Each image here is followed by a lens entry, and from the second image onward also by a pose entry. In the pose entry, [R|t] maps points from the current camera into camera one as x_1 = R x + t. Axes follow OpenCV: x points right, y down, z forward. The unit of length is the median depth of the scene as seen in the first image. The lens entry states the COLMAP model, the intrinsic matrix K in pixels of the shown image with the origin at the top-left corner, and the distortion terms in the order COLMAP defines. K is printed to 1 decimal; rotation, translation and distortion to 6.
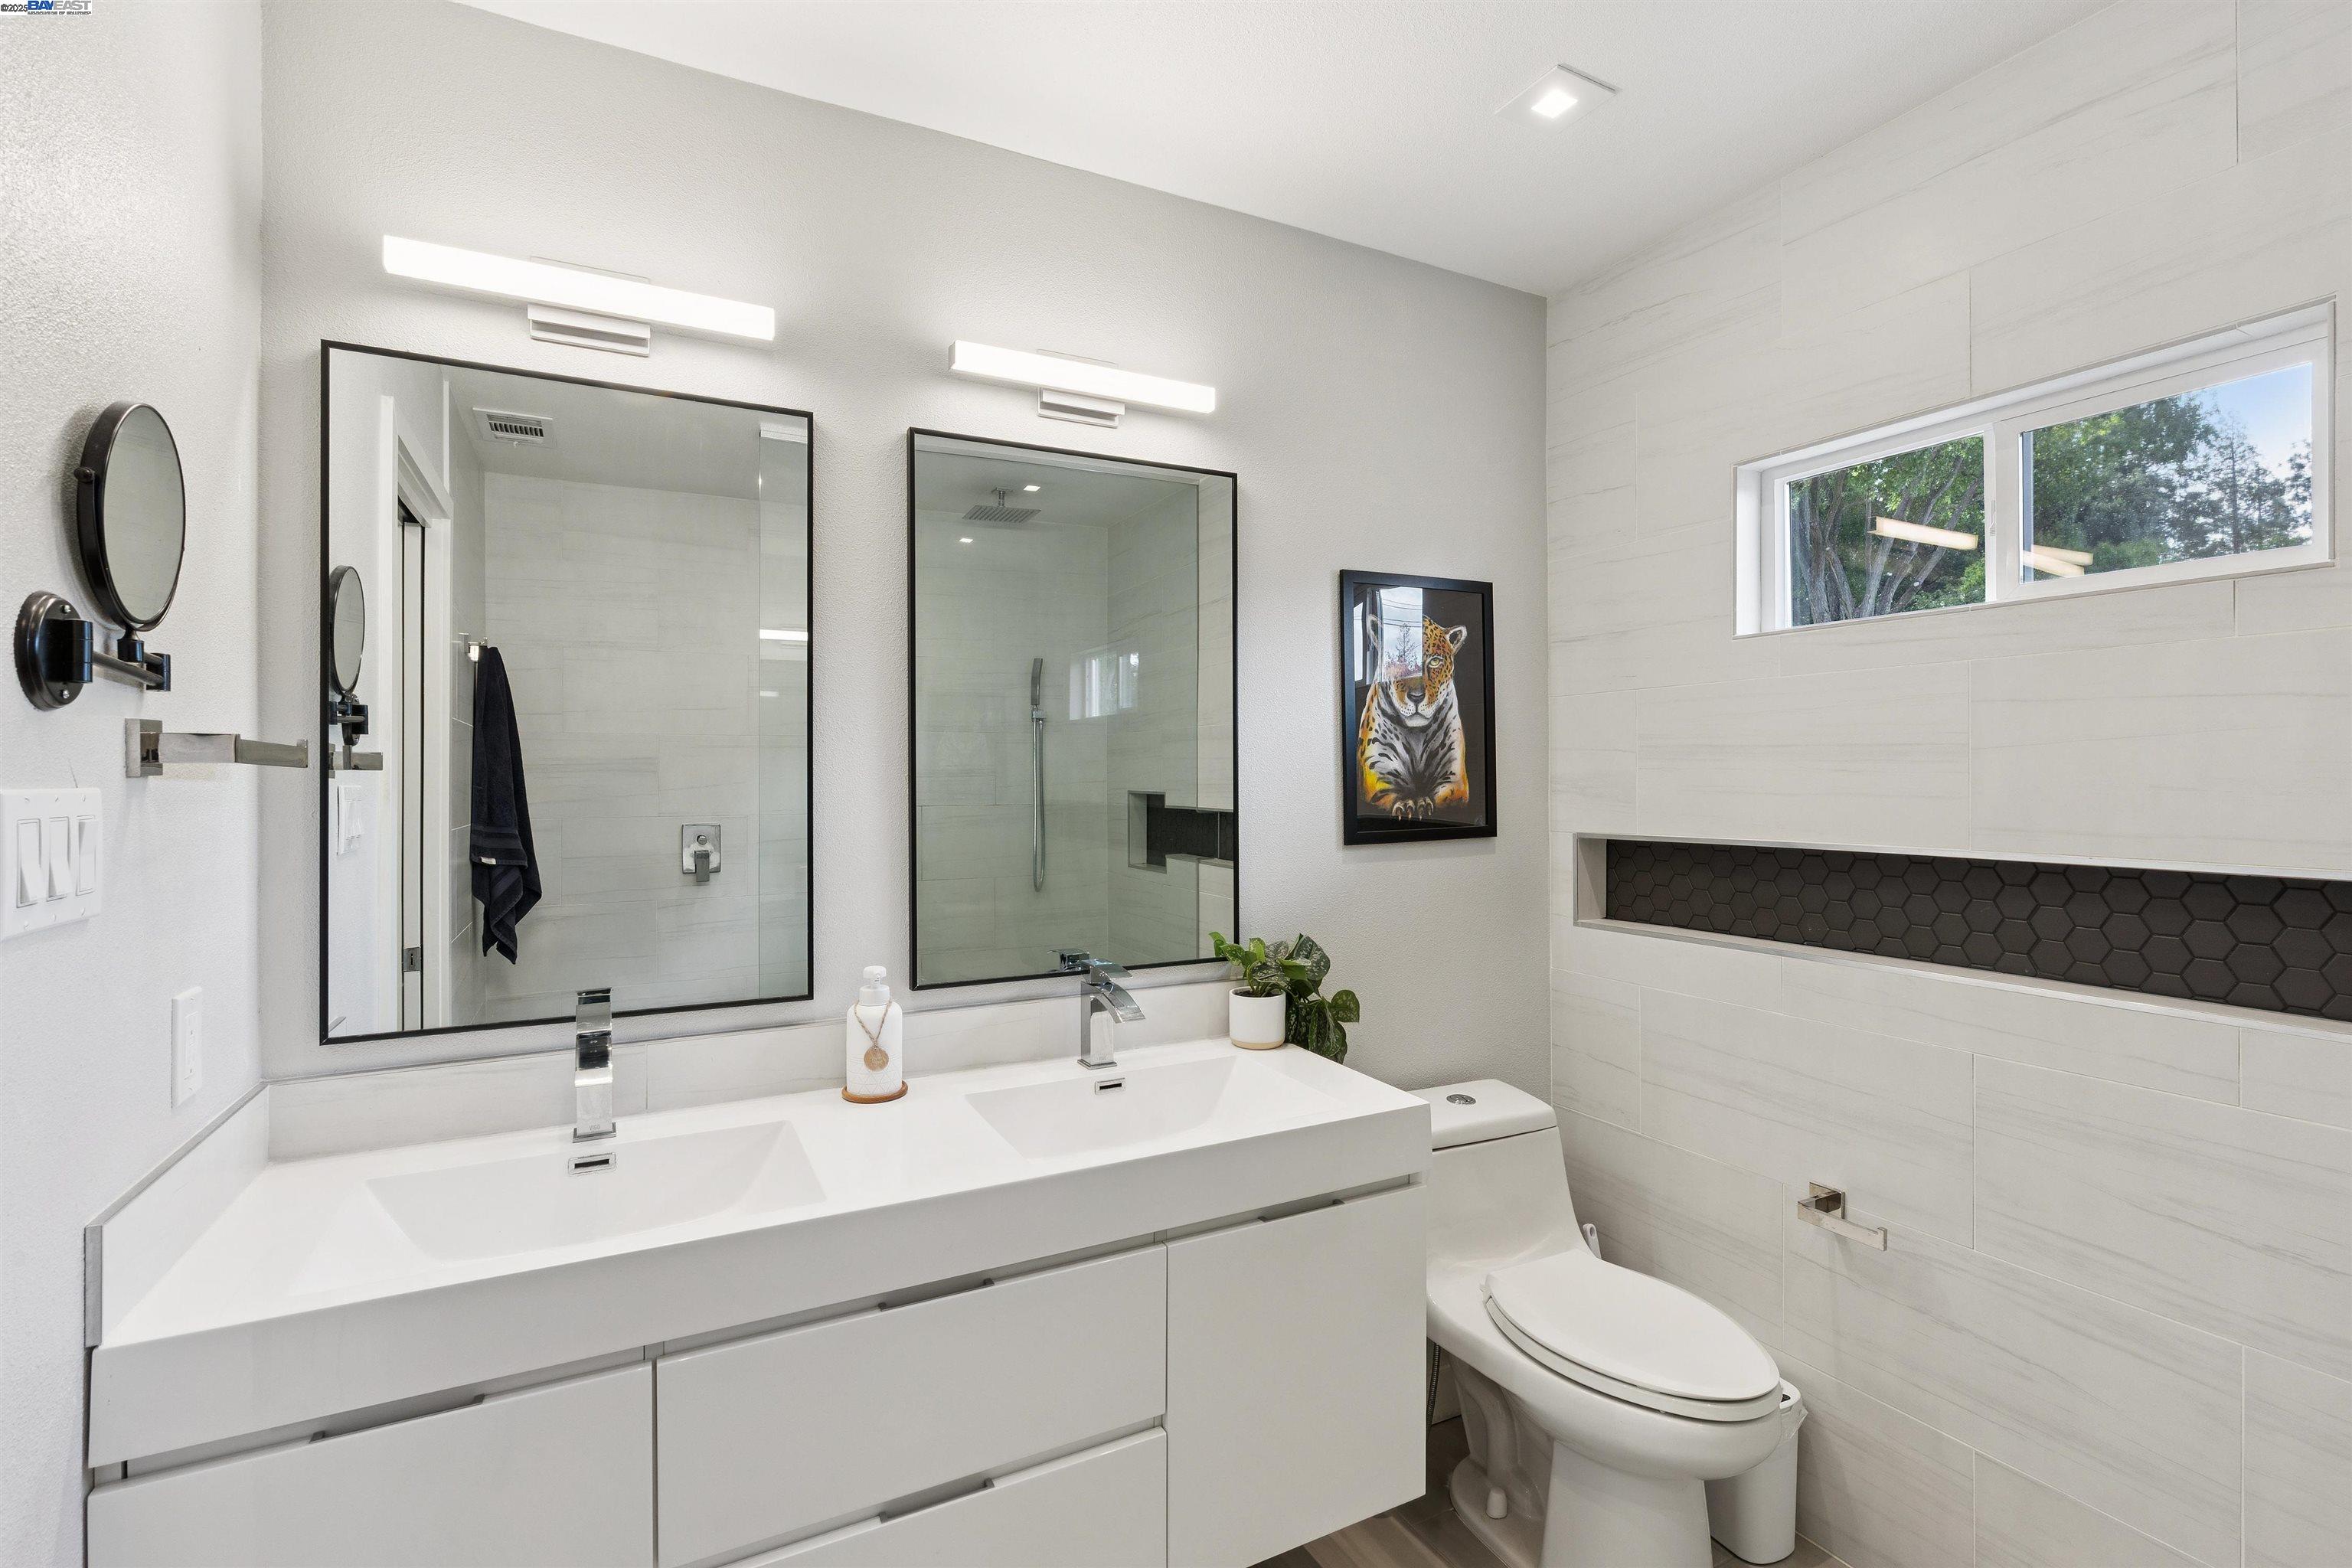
lens RADIAL K [[1089.9, 0, 1173.3], [0, 1089.9, 776.2], [0, 0, 1]] dist [-0.005059, 0.003389]
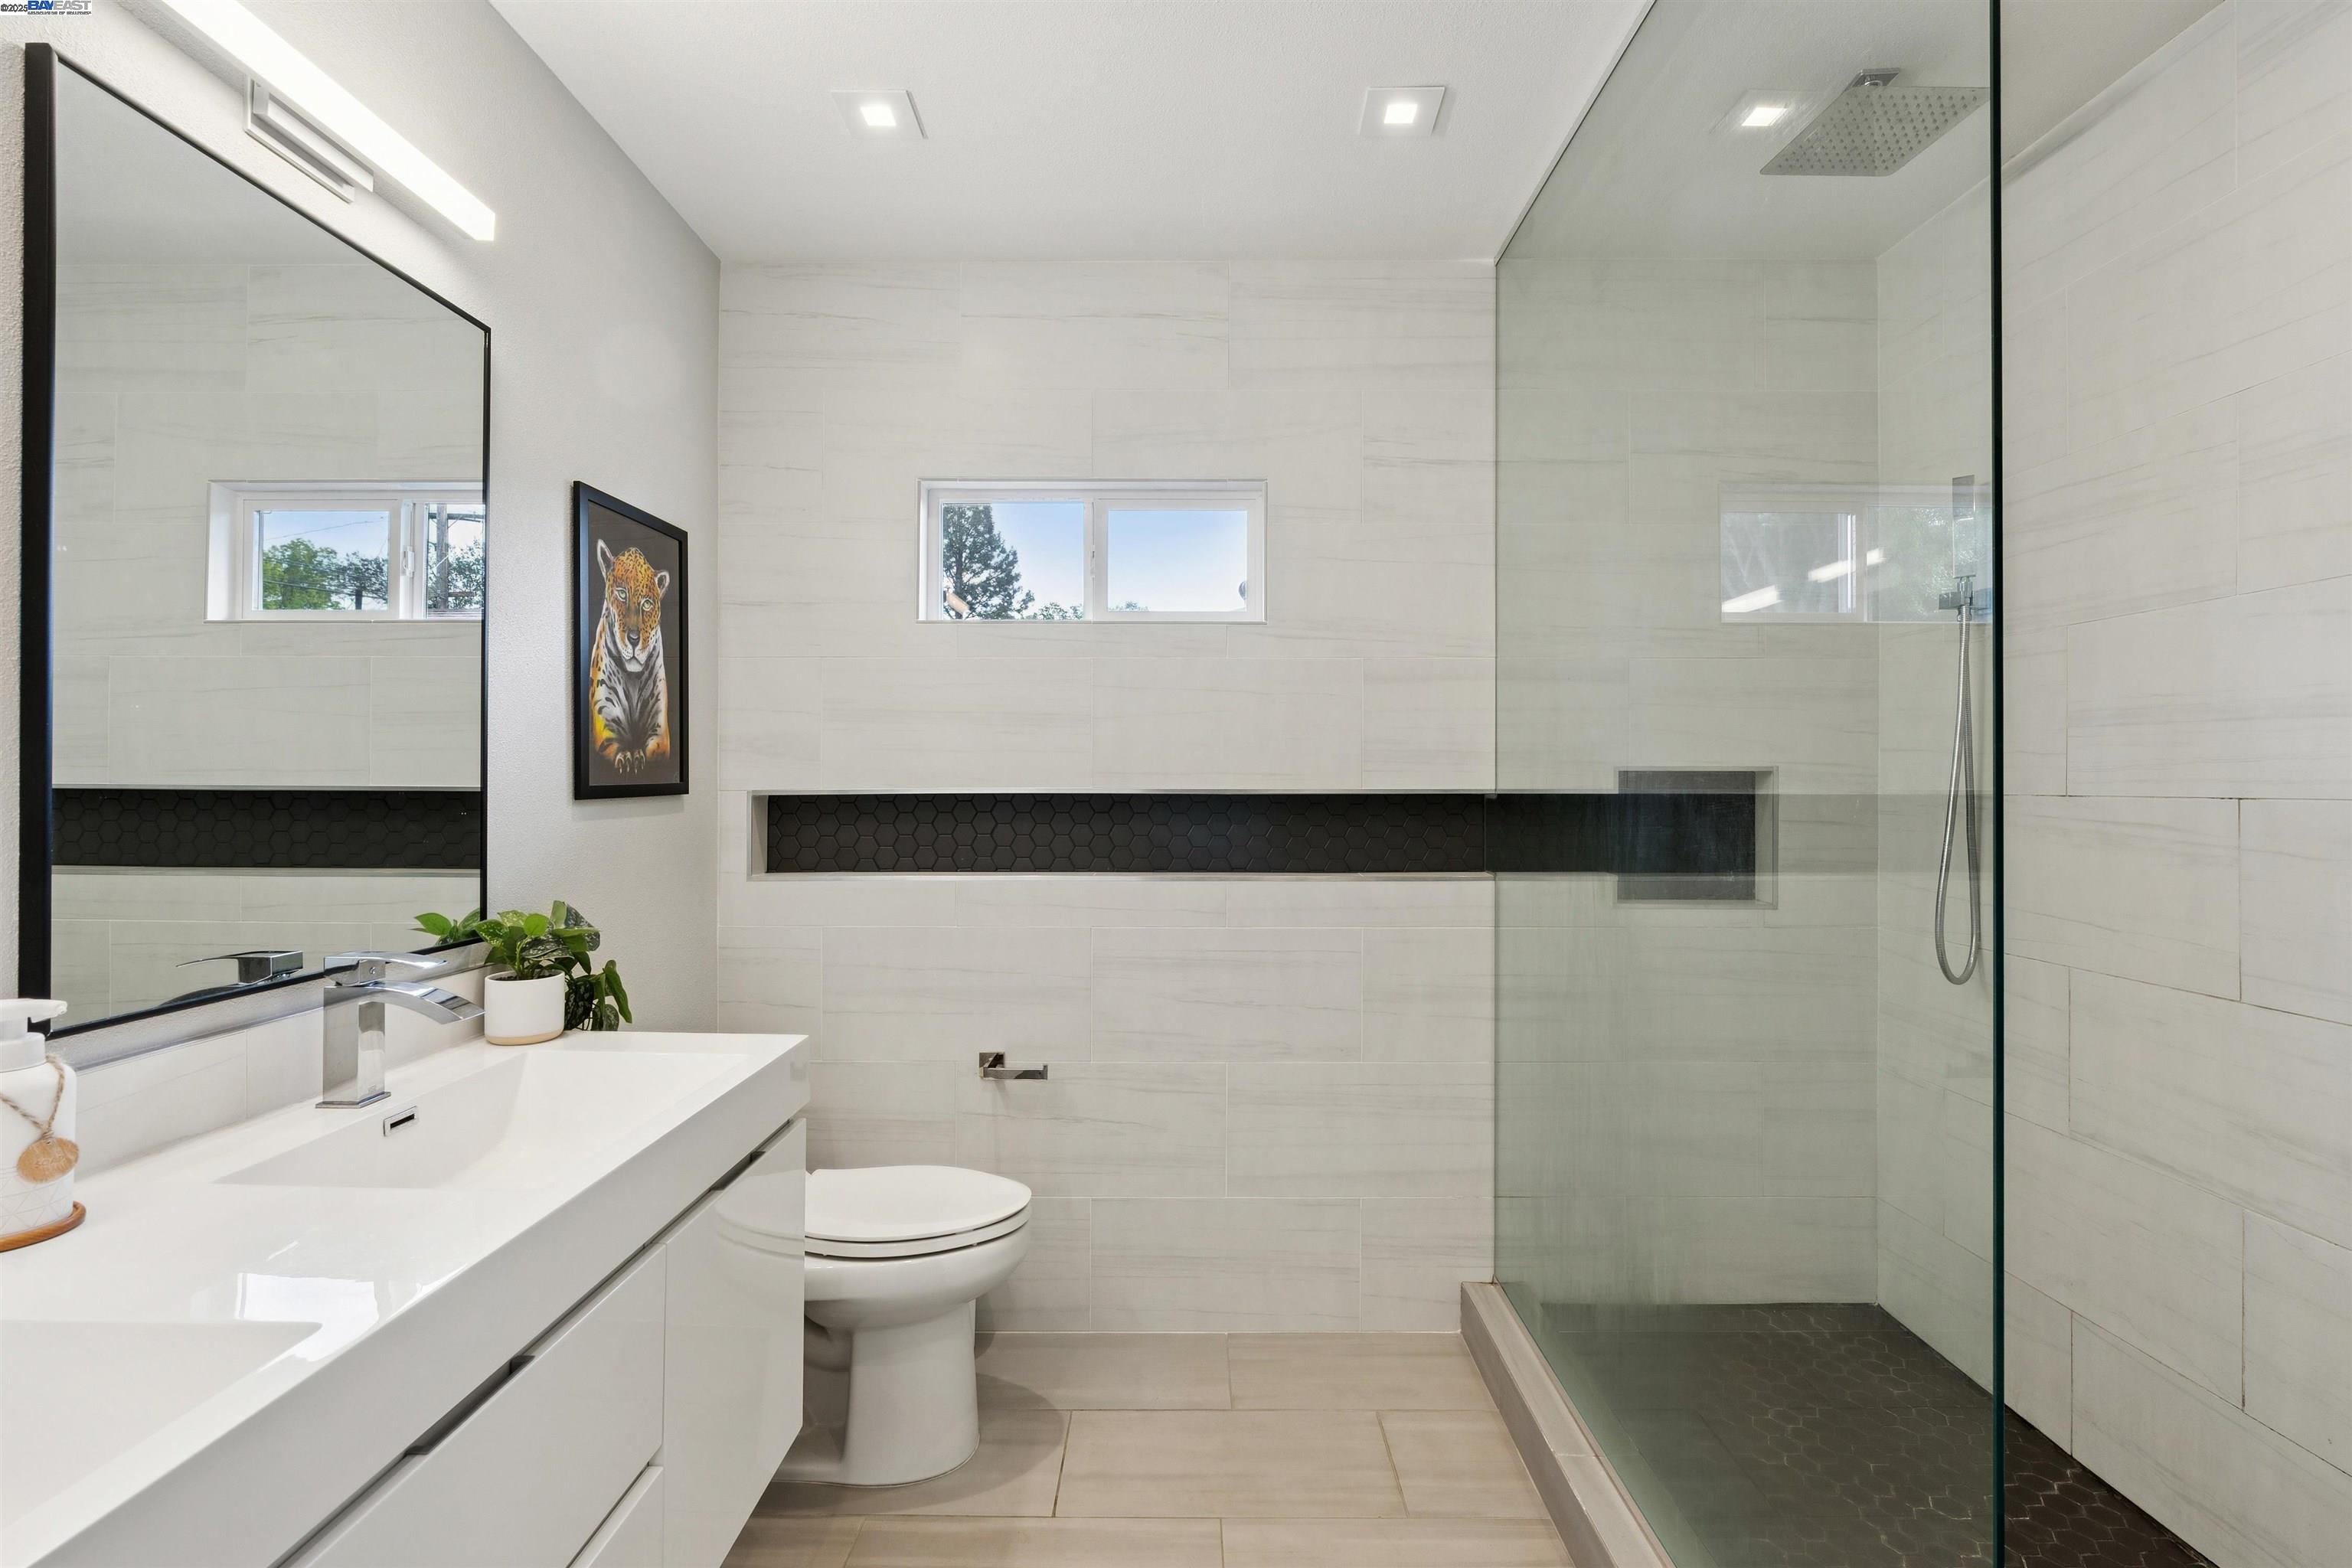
lens RADIAL K [[1089.9, 0, 1186.2], [0, 1089.9, 785.3], [0, 0, 1]] dist [-0.005059, 0.003389]
pose [[0.446982, 0.004458, 0.894532, -0.392299], [-0.002825, 0.999990, -0.003572, 0.052548], [-0.894539, -0.000930, 0.446990, 0.176568]]
